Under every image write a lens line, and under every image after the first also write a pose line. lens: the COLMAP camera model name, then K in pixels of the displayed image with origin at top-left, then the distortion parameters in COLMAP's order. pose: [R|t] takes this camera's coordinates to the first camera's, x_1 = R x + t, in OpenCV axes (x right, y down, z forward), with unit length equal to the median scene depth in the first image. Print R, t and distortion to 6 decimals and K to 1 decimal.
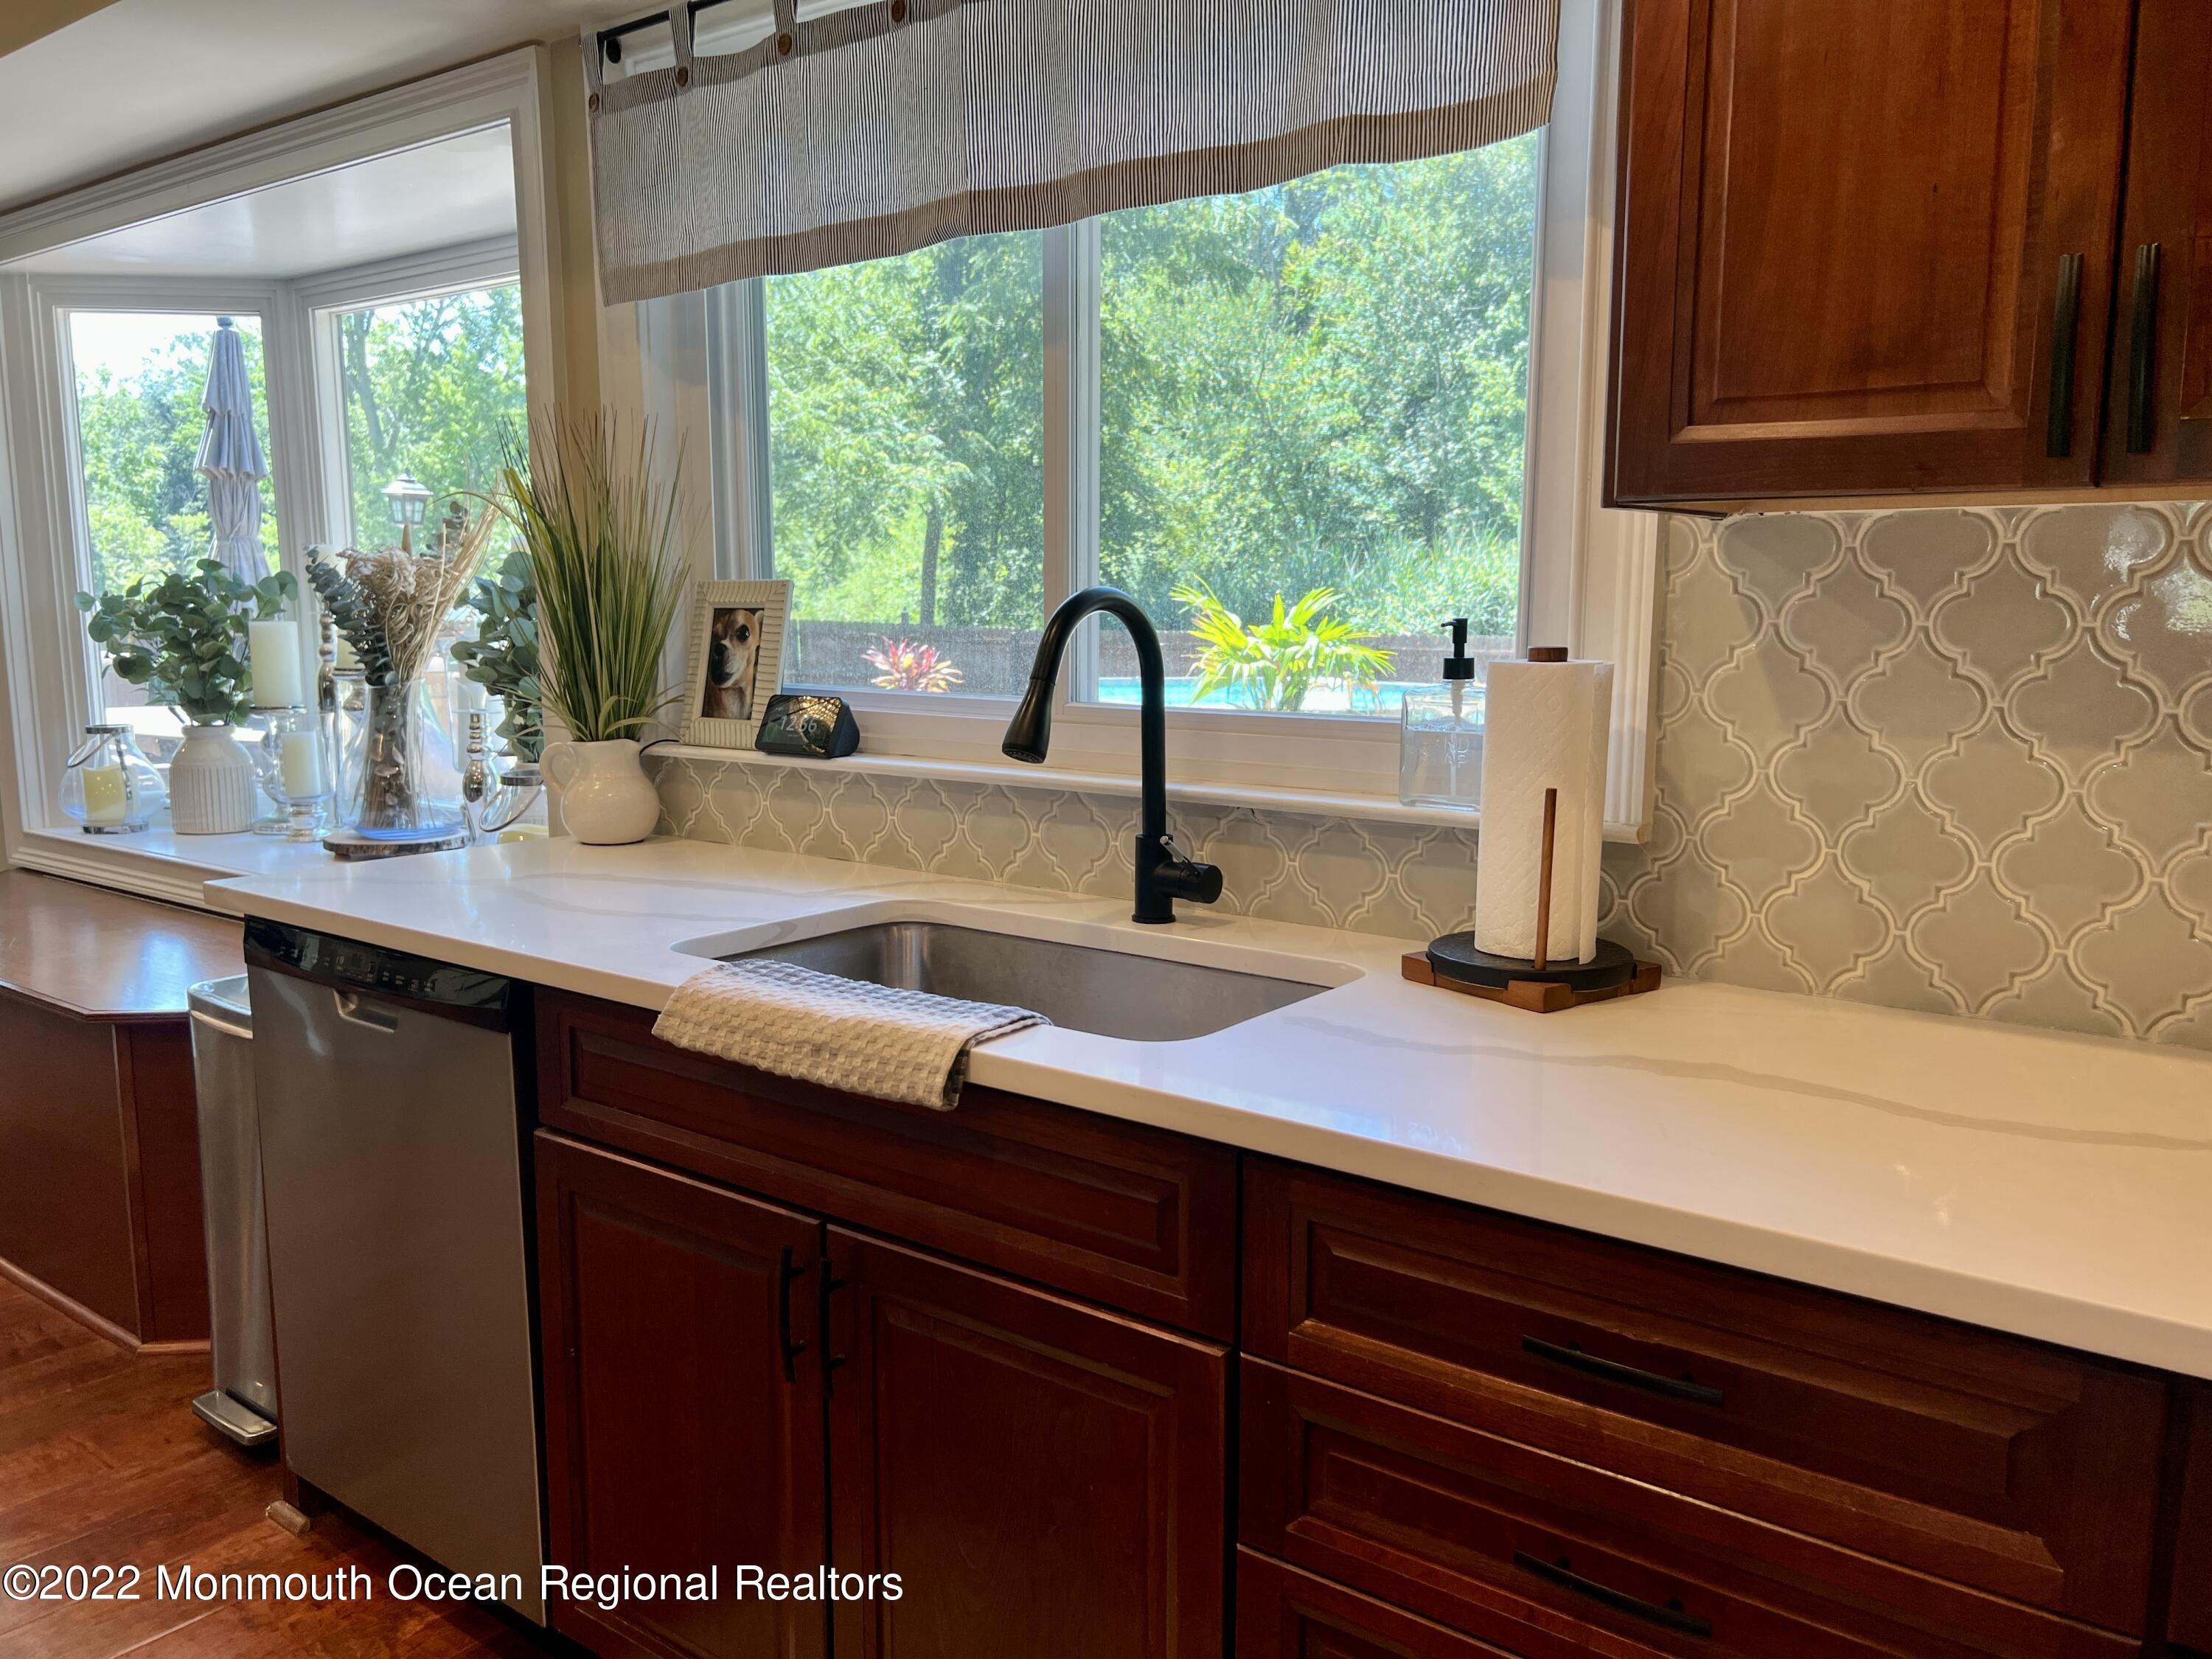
lens RADIAL K [[1700.0, 0, 1120.0], [0, 1700.0, 822.4], [0, 0, 1]] dist [0.040039, 0.003203]
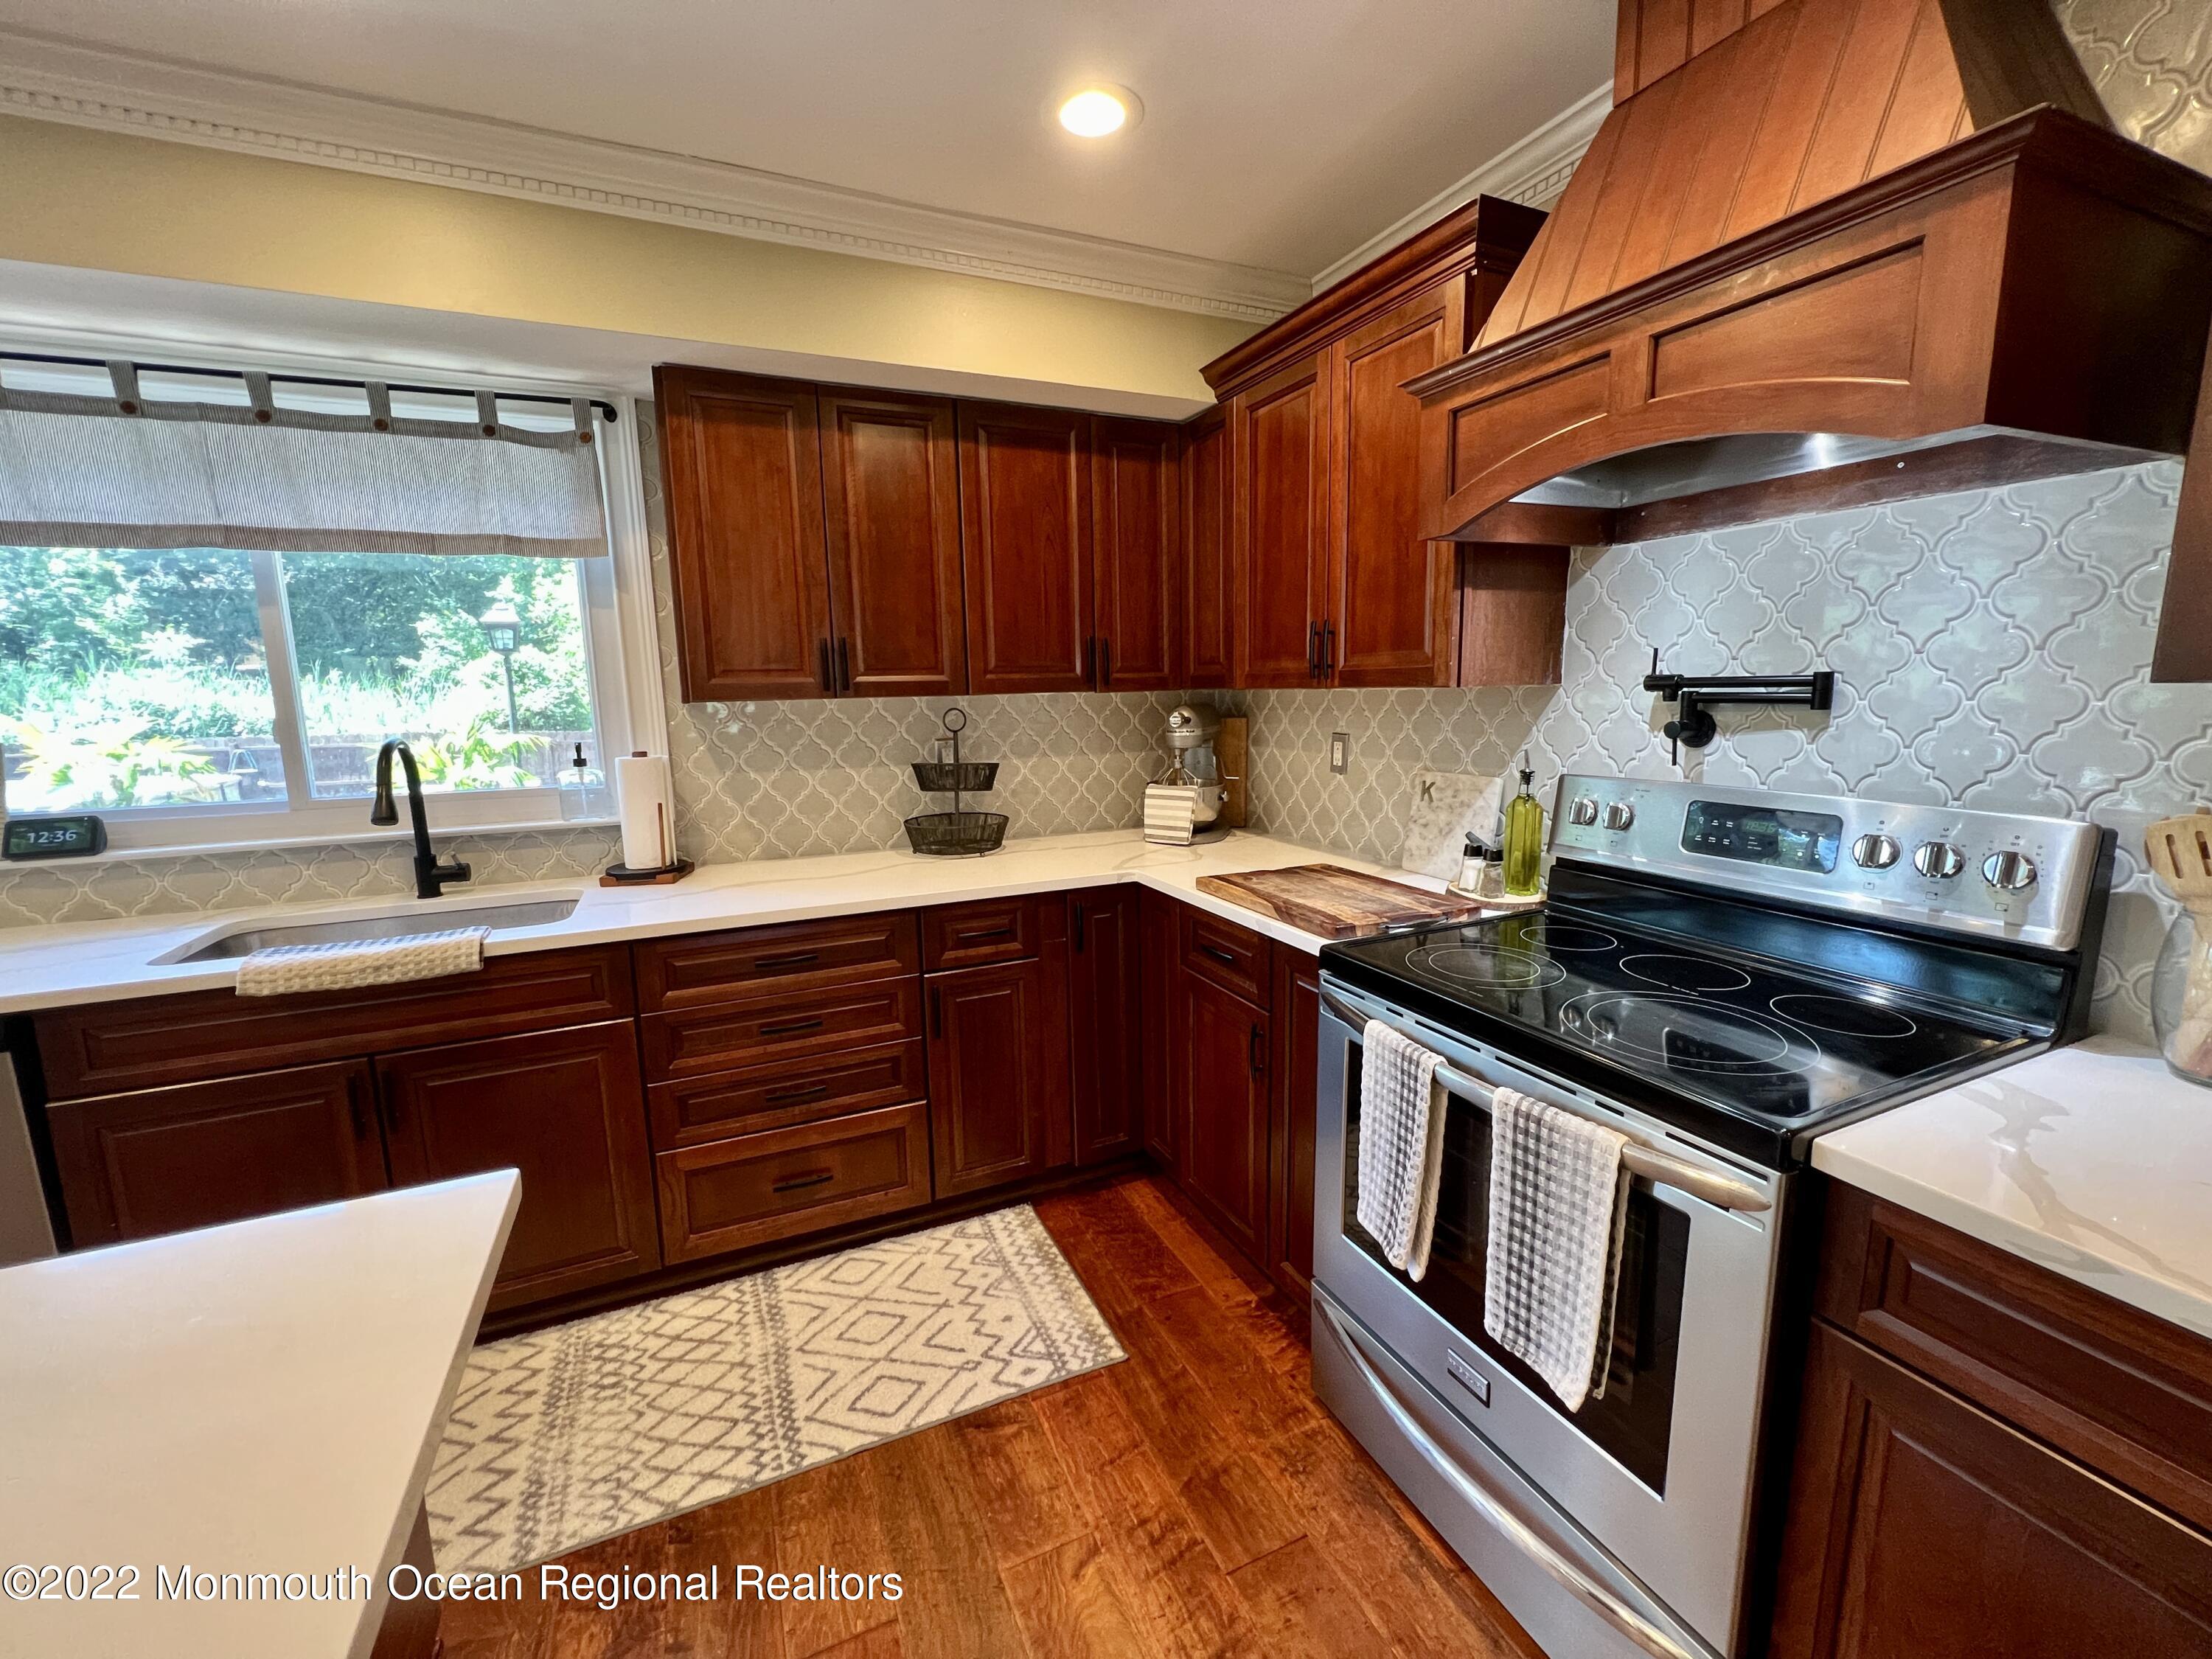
lens RADIAL K [[903.8, 0, 1110.4], [0, 903.8, 826.6], [0, 0, 1]] dist [0.000106, 0.000084]
pose [[0.475497, -0.149672, 0.866892, -0.606650], [0.137255, 0.985975, 0.094947, -0.019312], [-0.868944, 0.073838, 0.489371, -0.306049]]
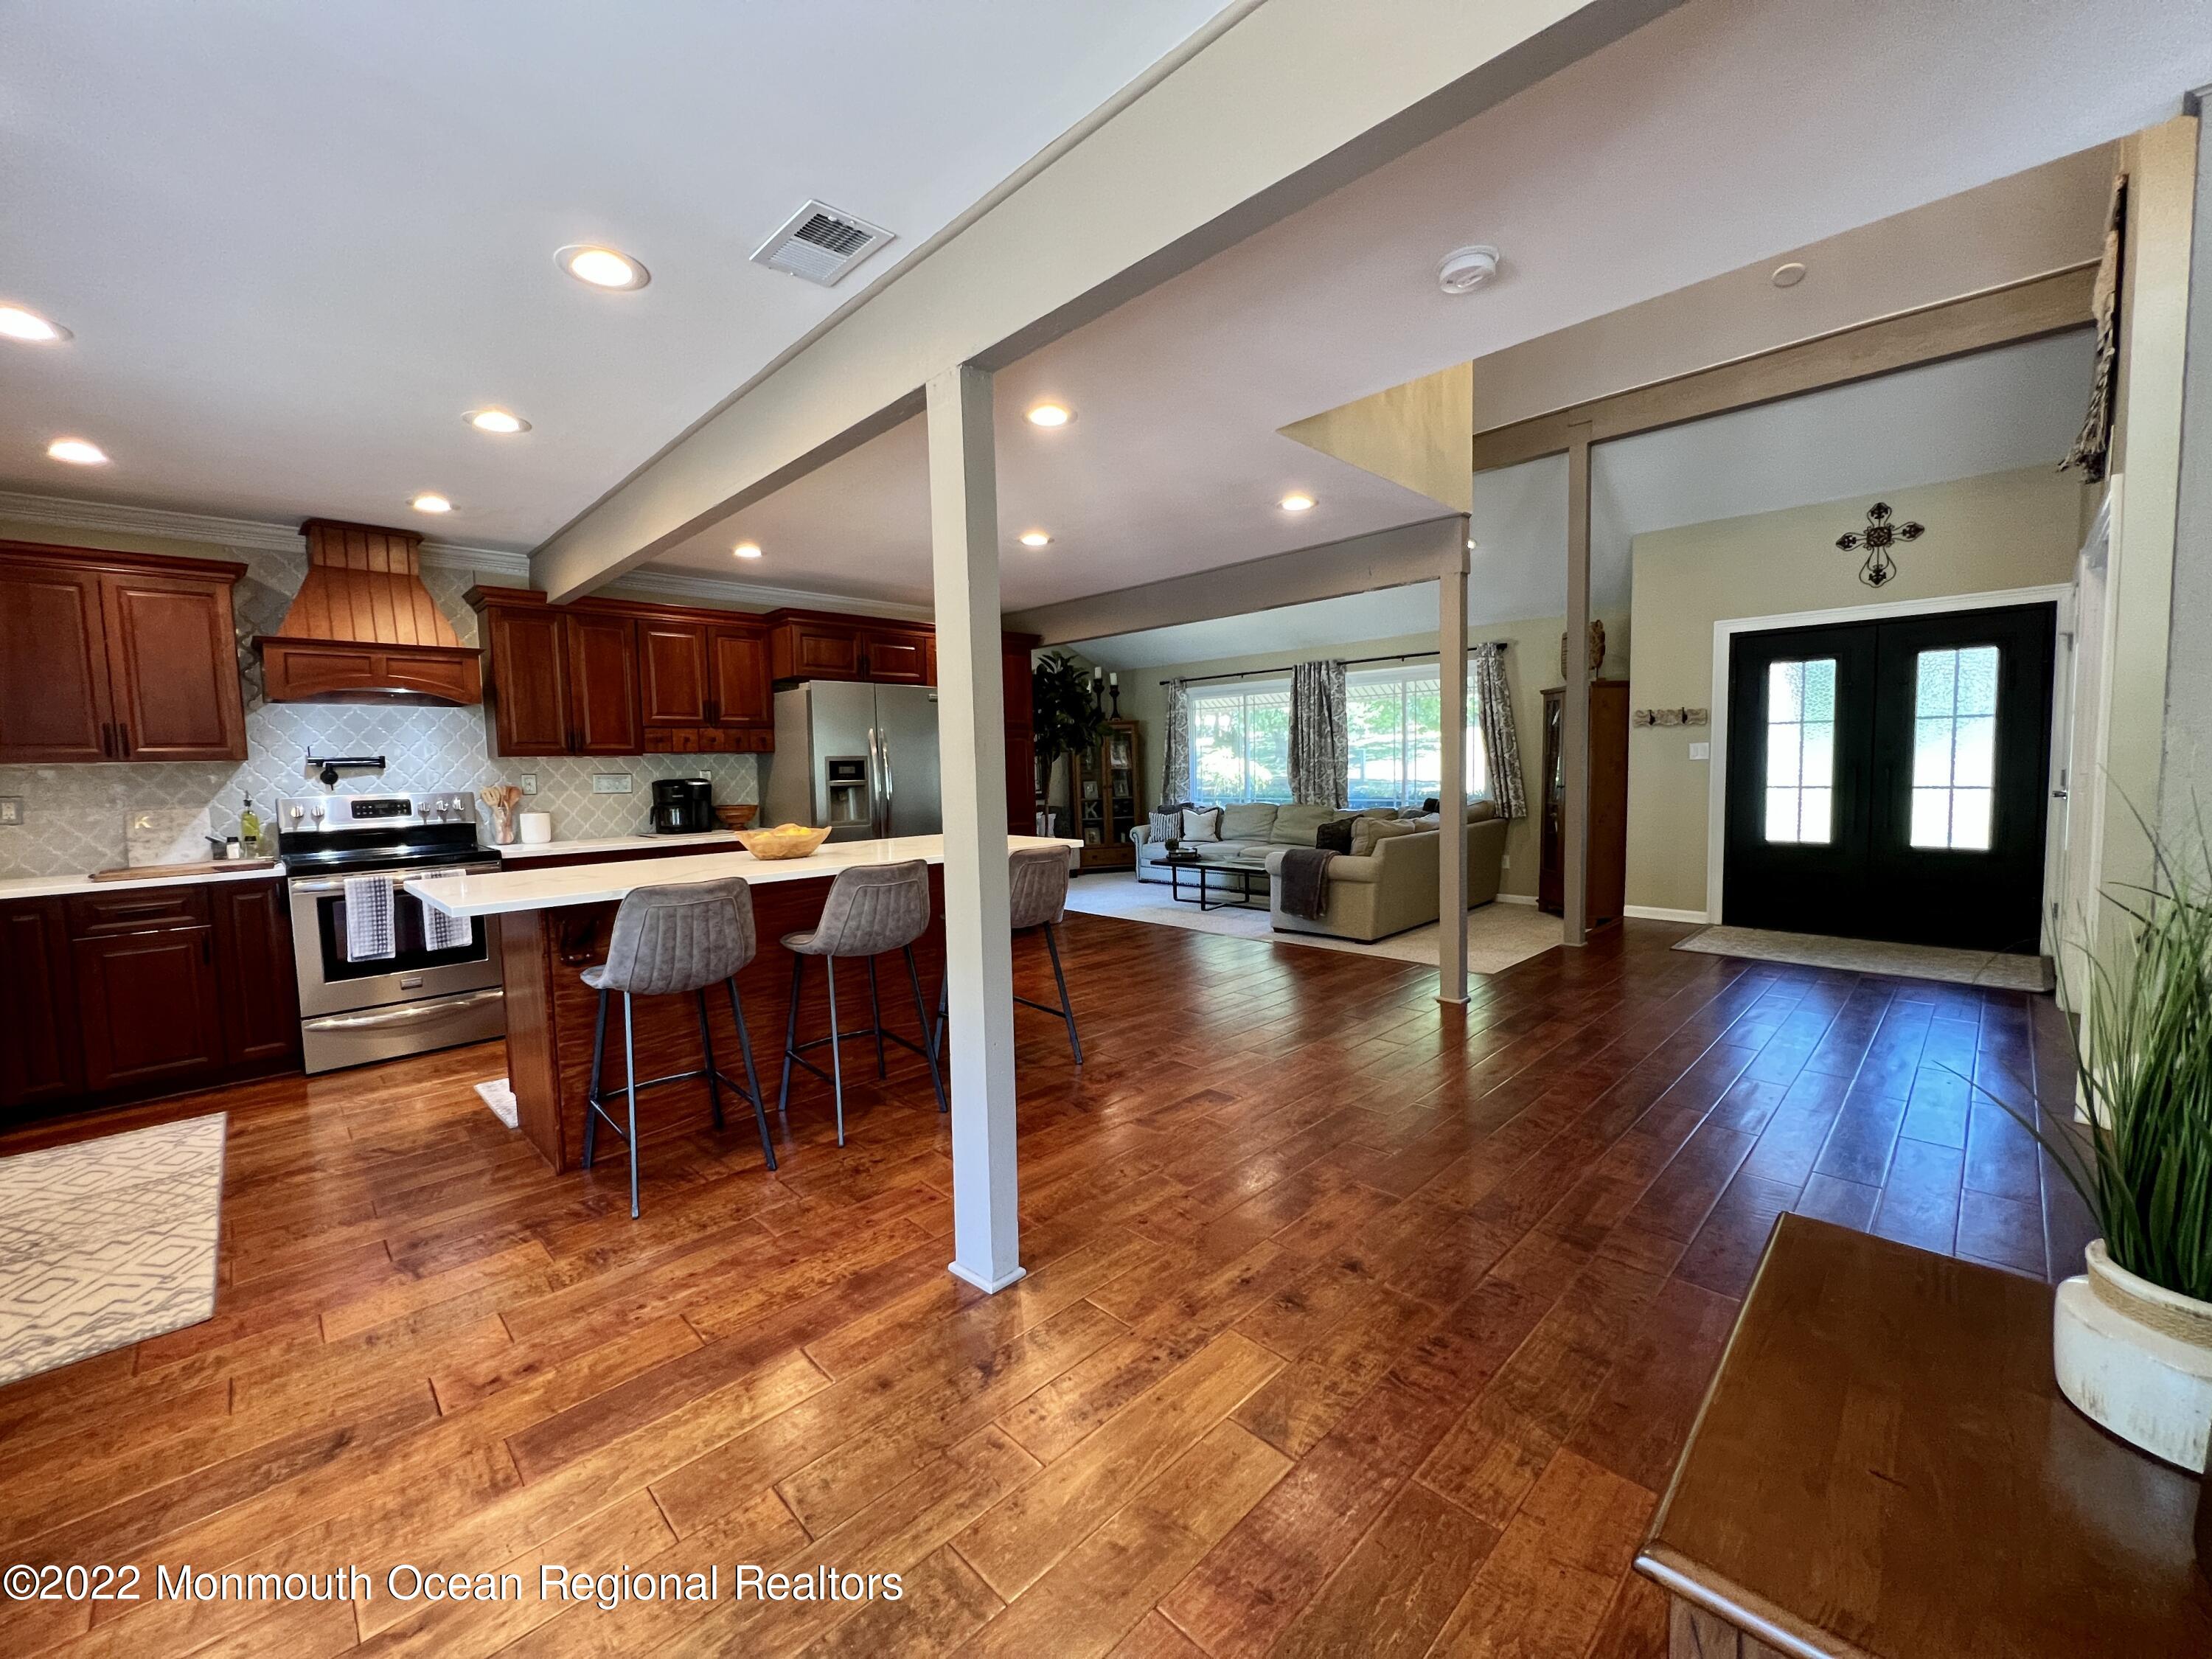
lens RADIAL K [[885.5, 0, 1096.0], [0, 885.5, 824.8], [0, 0, 1]] dist [-0.001874, -0.000101]
pose [[-0.988387, 0.008779, 0.151702, -1.990234], [0.040607, 0.977283, 0.208010, -0.248127], [-0.146429, 0.211755, -0.966291, 1.754288]]
